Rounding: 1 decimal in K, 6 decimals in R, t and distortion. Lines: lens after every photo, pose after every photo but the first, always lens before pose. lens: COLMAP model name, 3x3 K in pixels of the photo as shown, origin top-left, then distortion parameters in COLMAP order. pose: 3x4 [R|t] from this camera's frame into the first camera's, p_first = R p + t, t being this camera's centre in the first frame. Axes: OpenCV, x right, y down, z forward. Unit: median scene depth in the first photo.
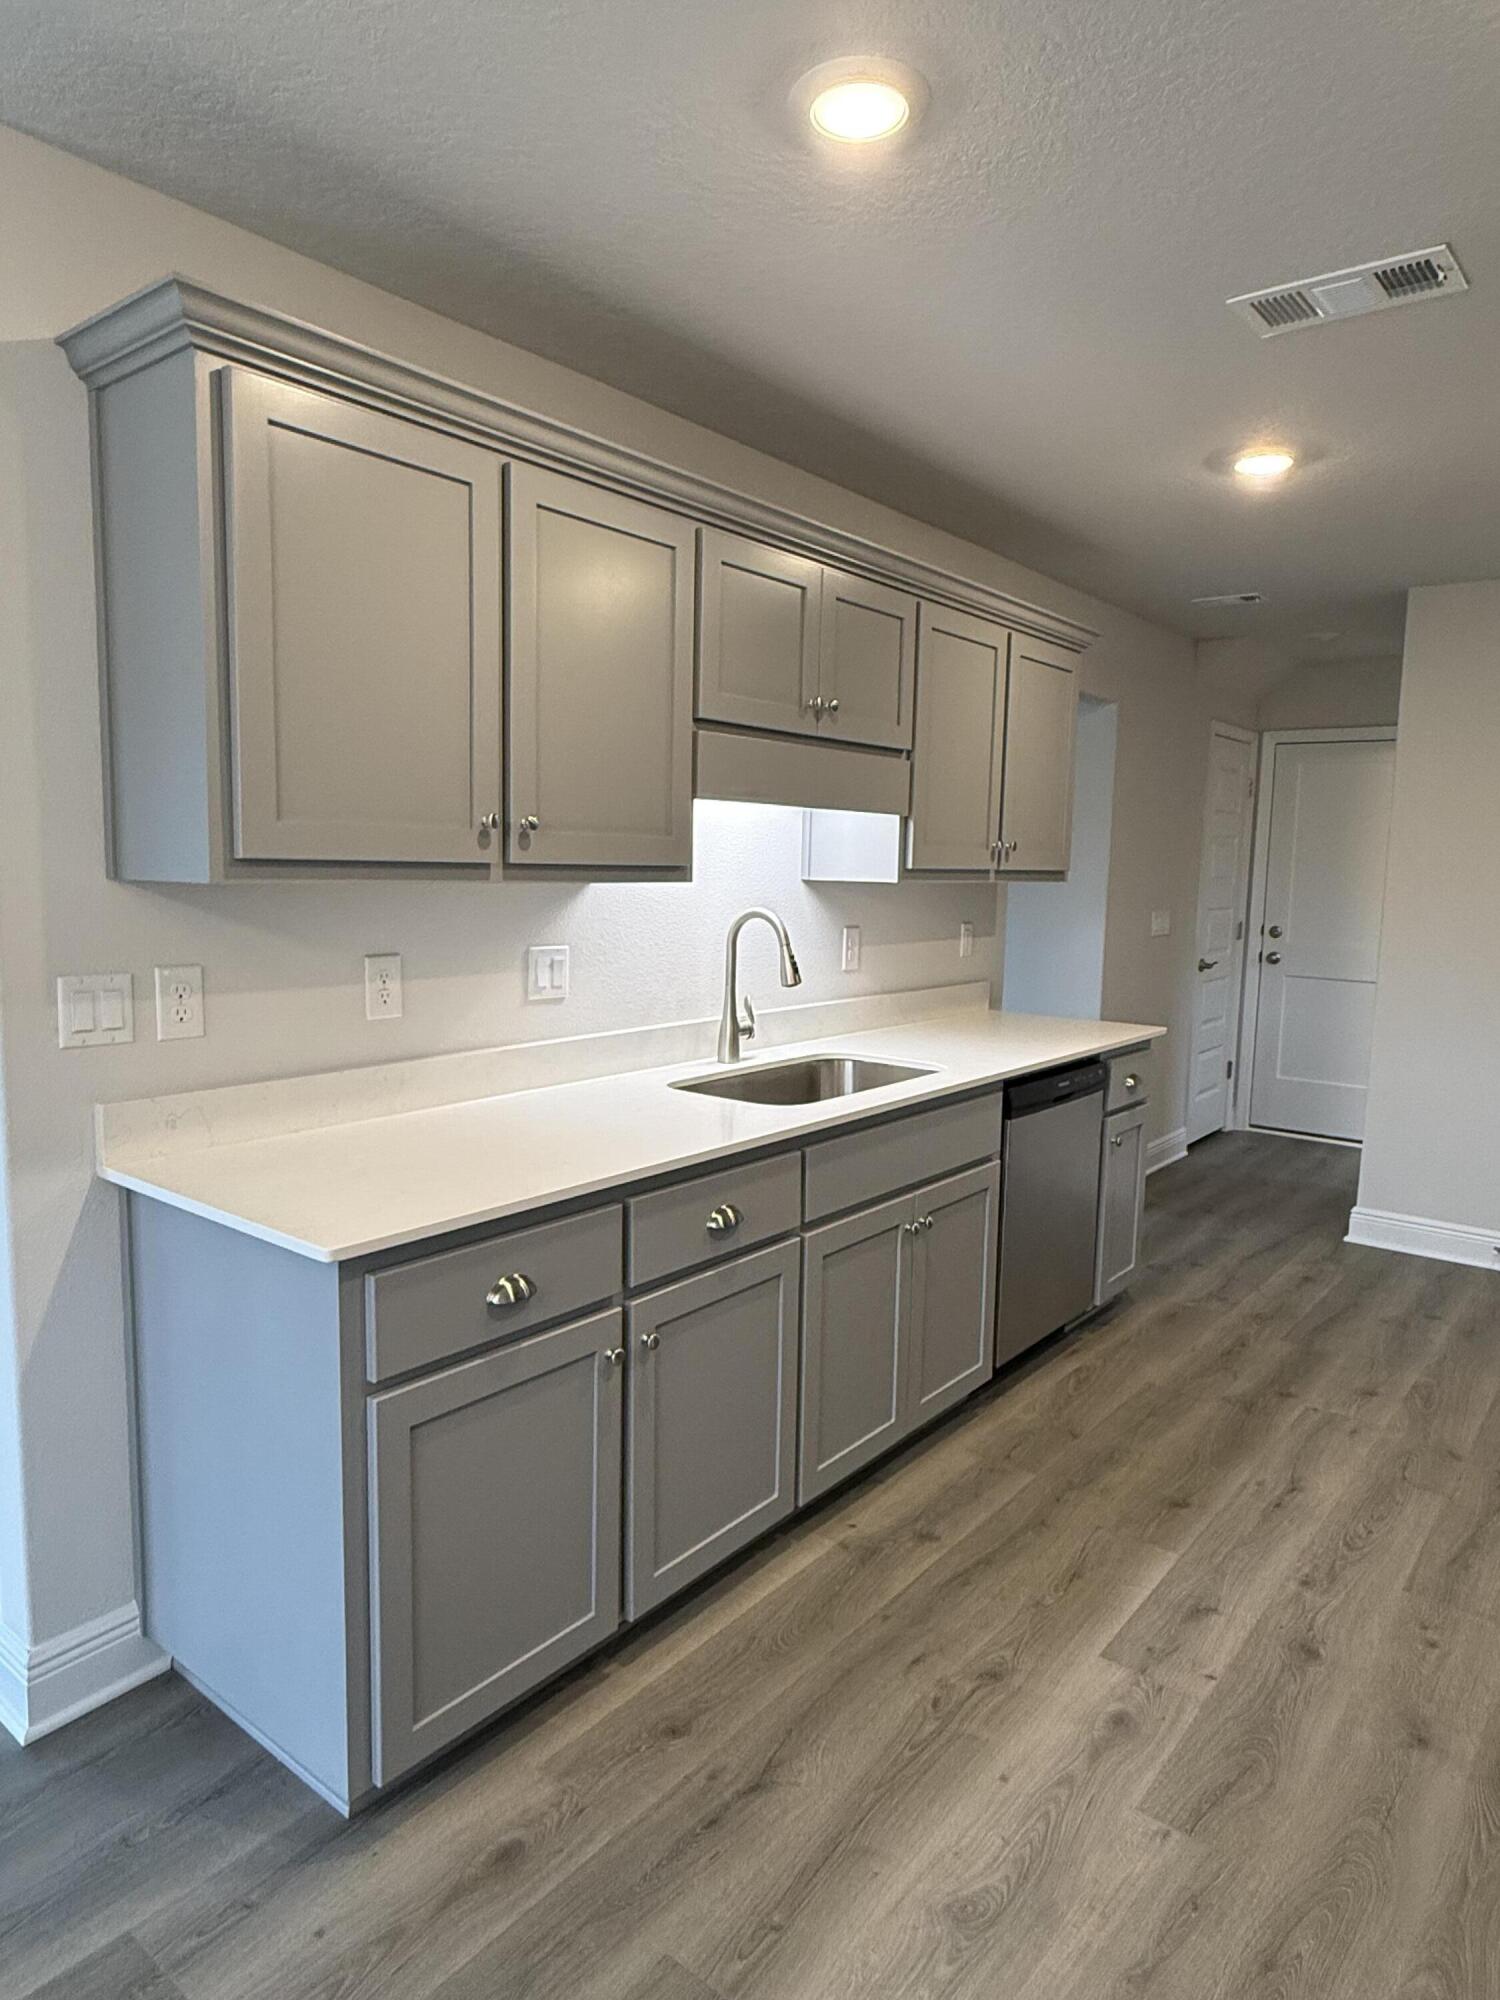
lens RADIAL K [[1233.5, 0, 742.4], [0, 1233.5, 999.5], [0, 0, 1]] dist [0.001881, 0.001212]
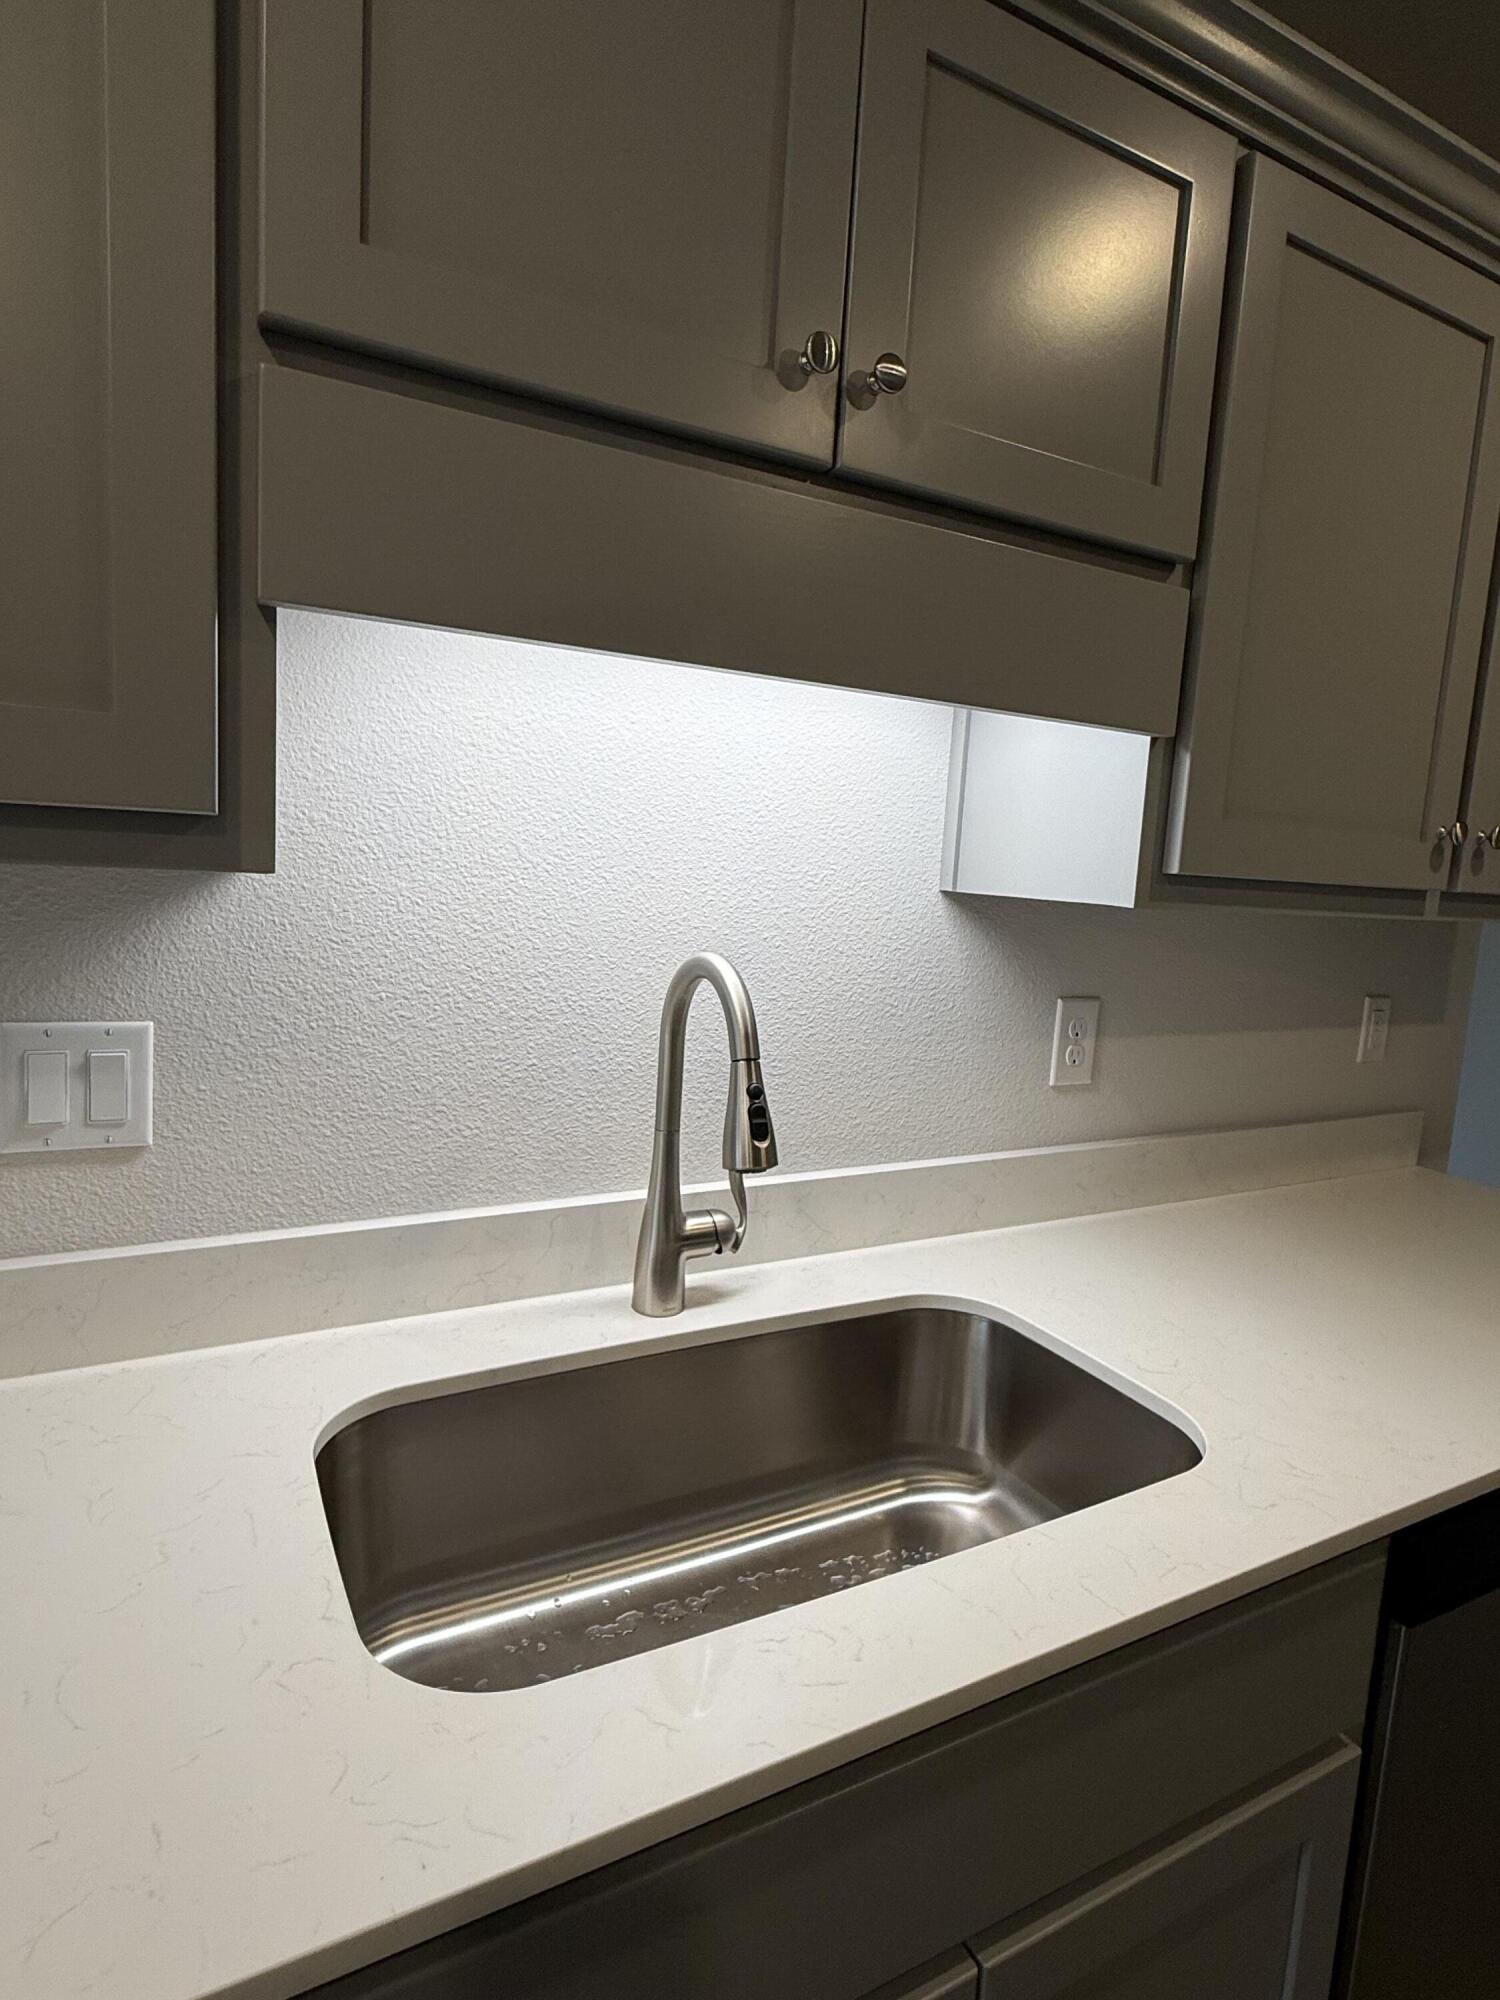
lens RADIAL K [[1099.2, 0, 741.9], [0, 1099.2, 992.9], [0, 0, 1]] dist [0.002377, -0.000292]
pose [[0.922842, 0.081687, -0.376418, 0.143666], [-0.082533, 0.996491, 0.013908, -0.062347], [0.376234, 0.018232, 0.926345, 0.628708]]
